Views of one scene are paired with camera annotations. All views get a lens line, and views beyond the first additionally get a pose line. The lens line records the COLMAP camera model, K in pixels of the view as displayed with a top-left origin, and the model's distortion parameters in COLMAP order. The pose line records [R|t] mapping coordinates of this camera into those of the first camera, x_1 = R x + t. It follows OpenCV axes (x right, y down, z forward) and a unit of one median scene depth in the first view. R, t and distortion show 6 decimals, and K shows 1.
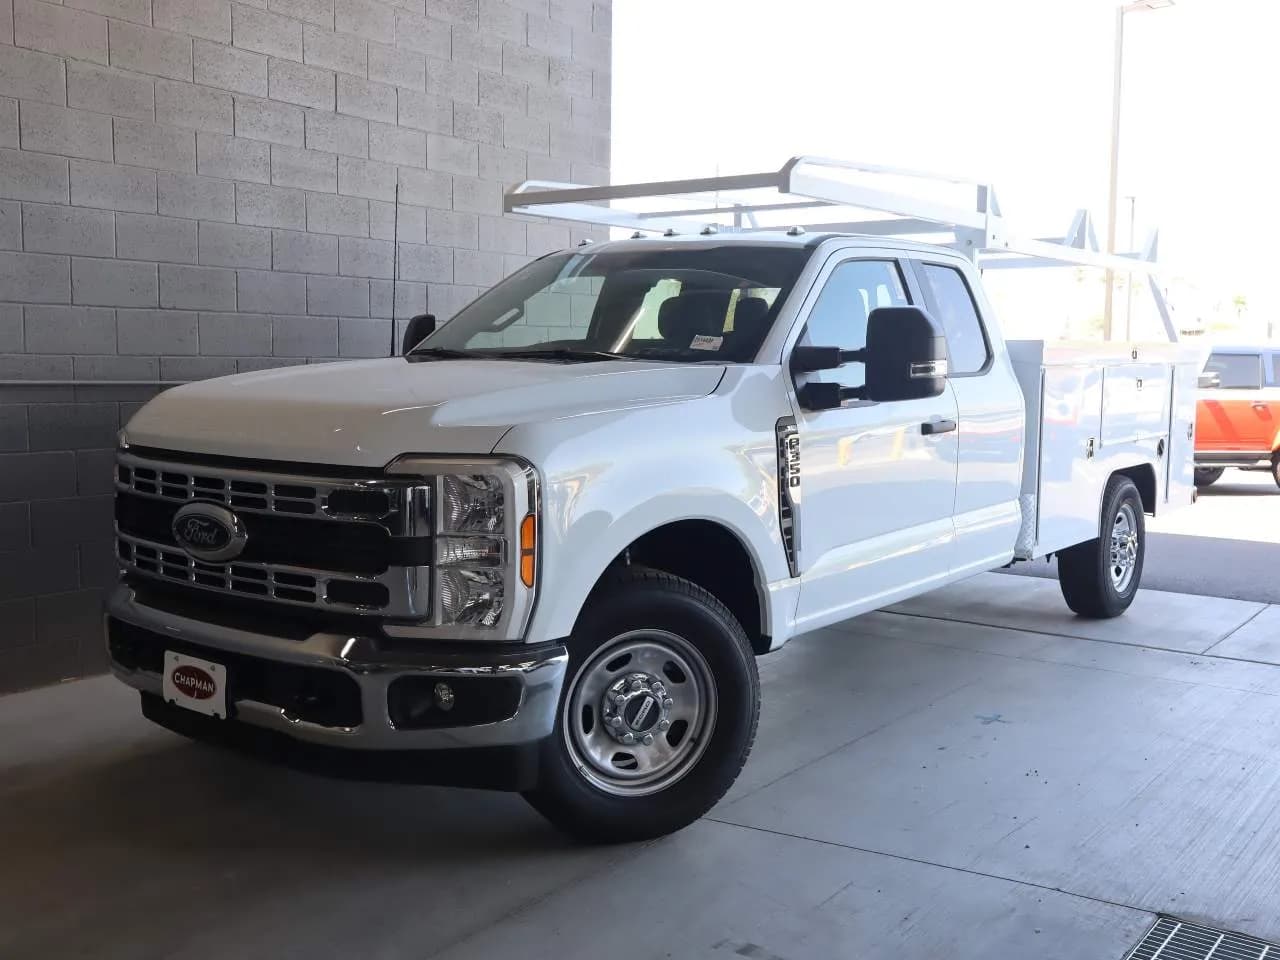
lens RADIAL K [[1289.5, 0, 634.2], [0, 1289.5, 484.0], [0, 0, 1]] dist [-0.002694, 0.004678]
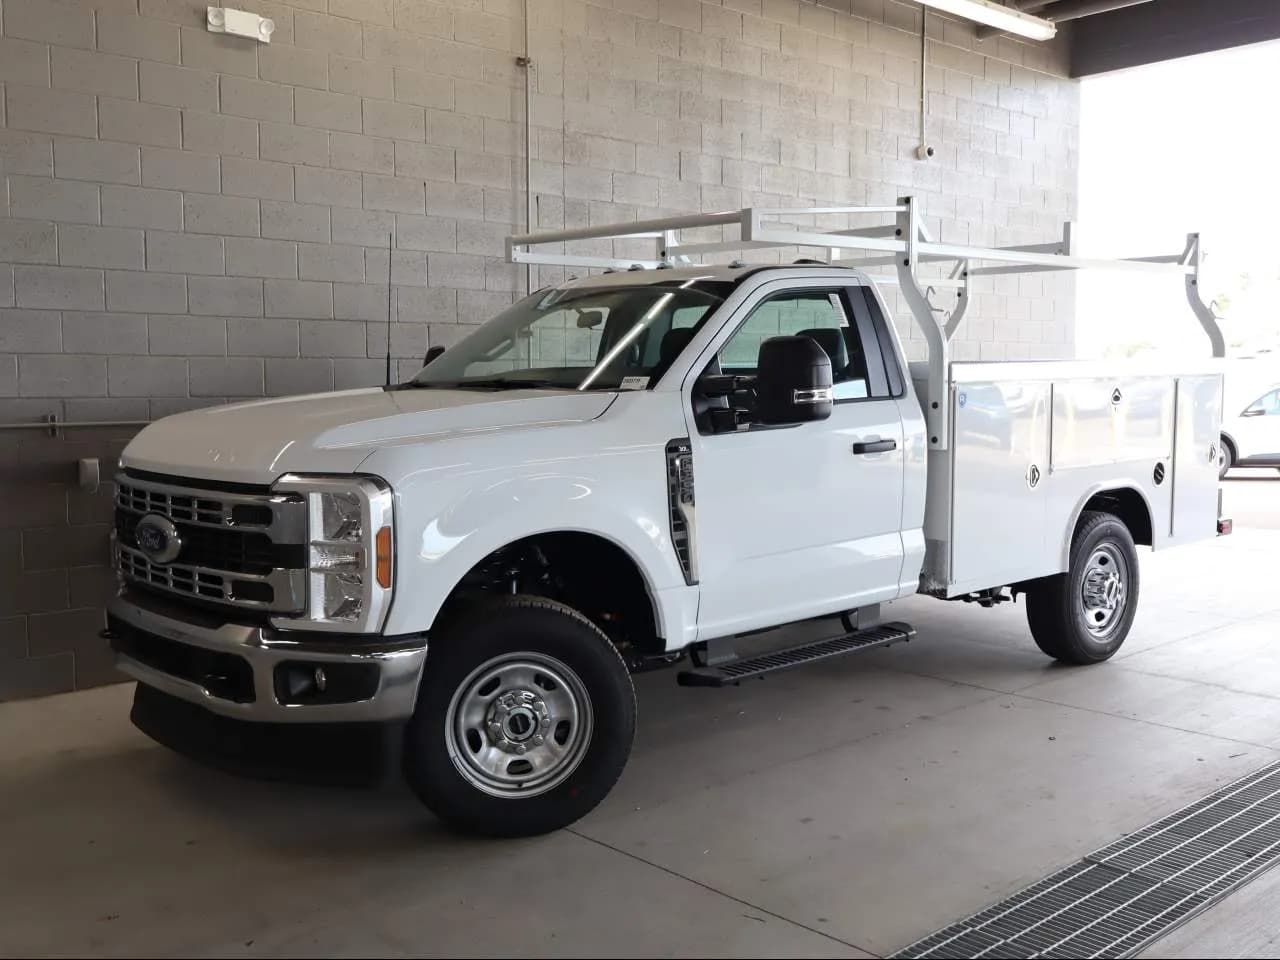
lens RADIAL K [[1289.5, 0, 634.2], [0, 1289.5, 484.0], [0, 0, 1]] dist [-0.002694, 0.004678]
pose [[0.984651, 0.002154, -0.174524, 0.278744], [-0.003722, 0.999956, -0.008657, -0.004287], [0.174497, 0.009173, 0.984615, -0.092725]]
